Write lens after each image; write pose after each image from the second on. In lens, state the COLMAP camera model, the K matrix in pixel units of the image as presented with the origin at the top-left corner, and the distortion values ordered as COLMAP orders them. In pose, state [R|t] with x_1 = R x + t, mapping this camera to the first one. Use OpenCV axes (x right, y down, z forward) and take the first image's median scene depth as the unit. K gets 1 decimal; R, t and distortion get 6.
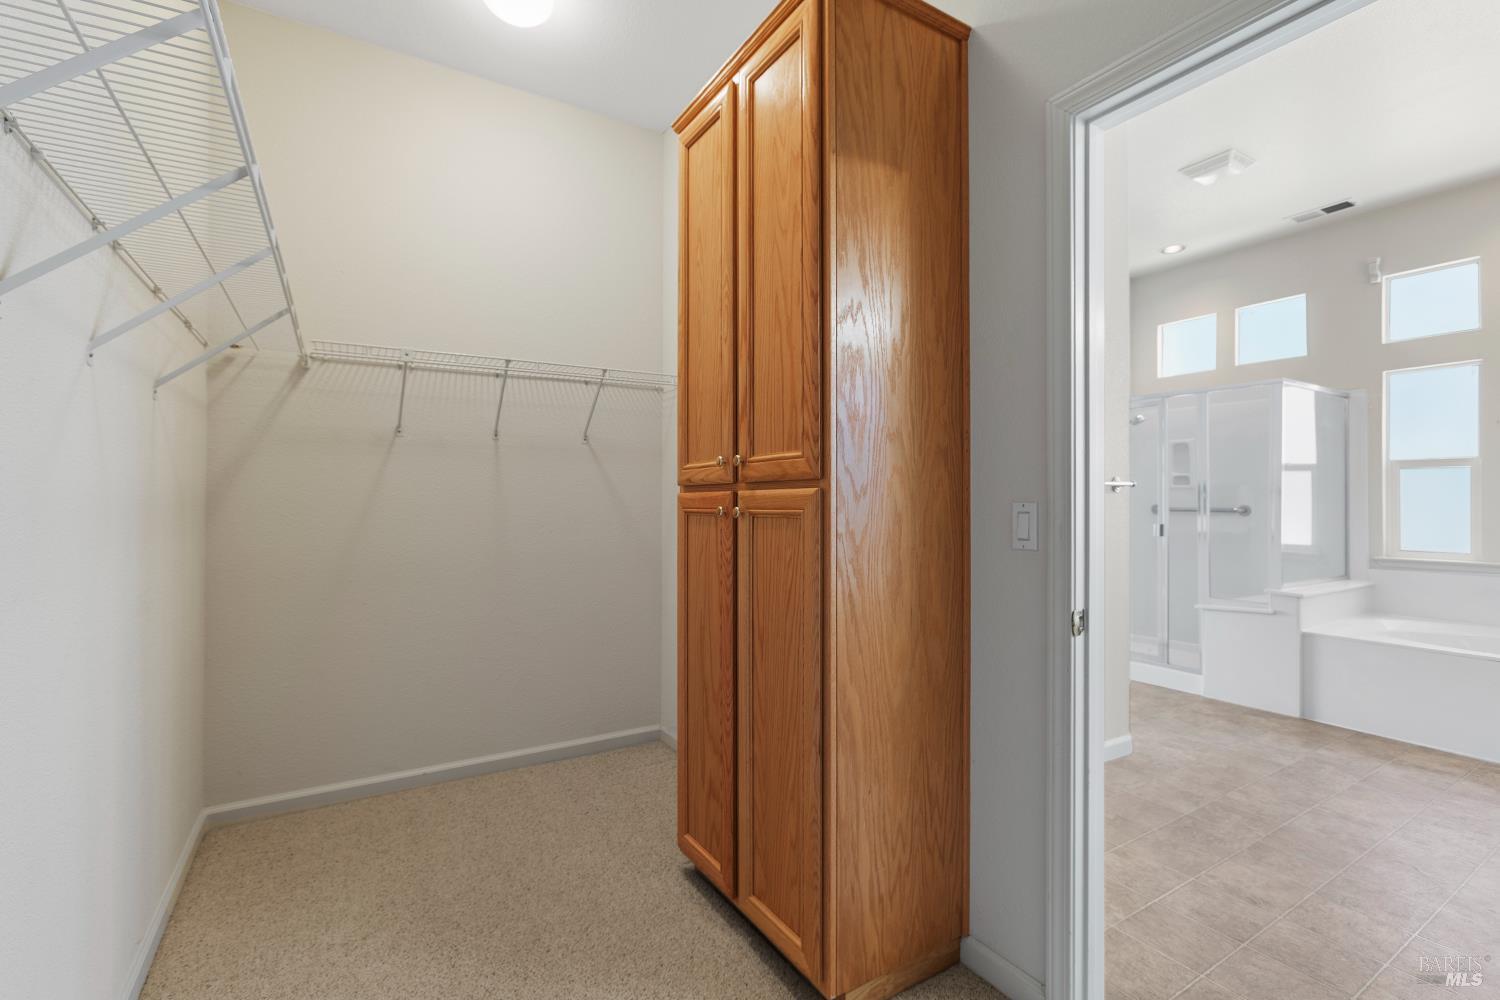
lens RADIAL K [[661.6, 0, 751.2], [0, 661.6, 494.8], [0, 0, 1]] dist [0.009928, -0.000002]
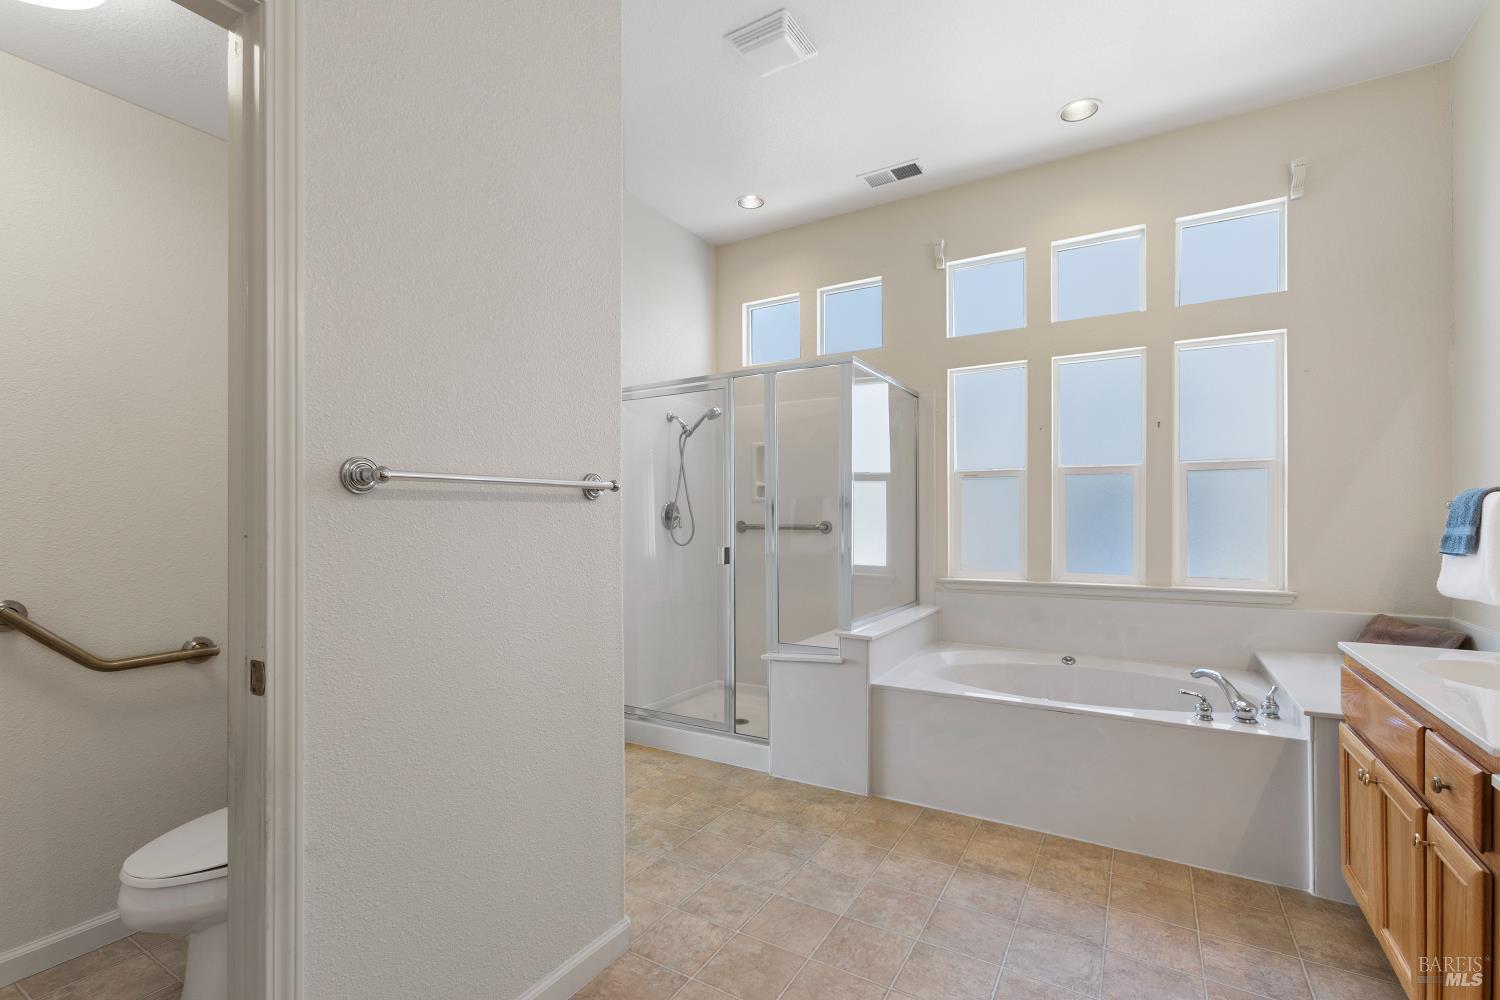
lens RADIAL K [[663.9, 0, 745.7], [0, 663.9, 498.7], [0, 0, 1]] dist [-0.000754, 0.020695]
pose [[0.893069, 0.011609, 0.449769, 0.318637], [-0.003703, 0.999823, -0.018454, 0.003189], [-0.449904, 0.014815, 0.892954, 0.342087]]
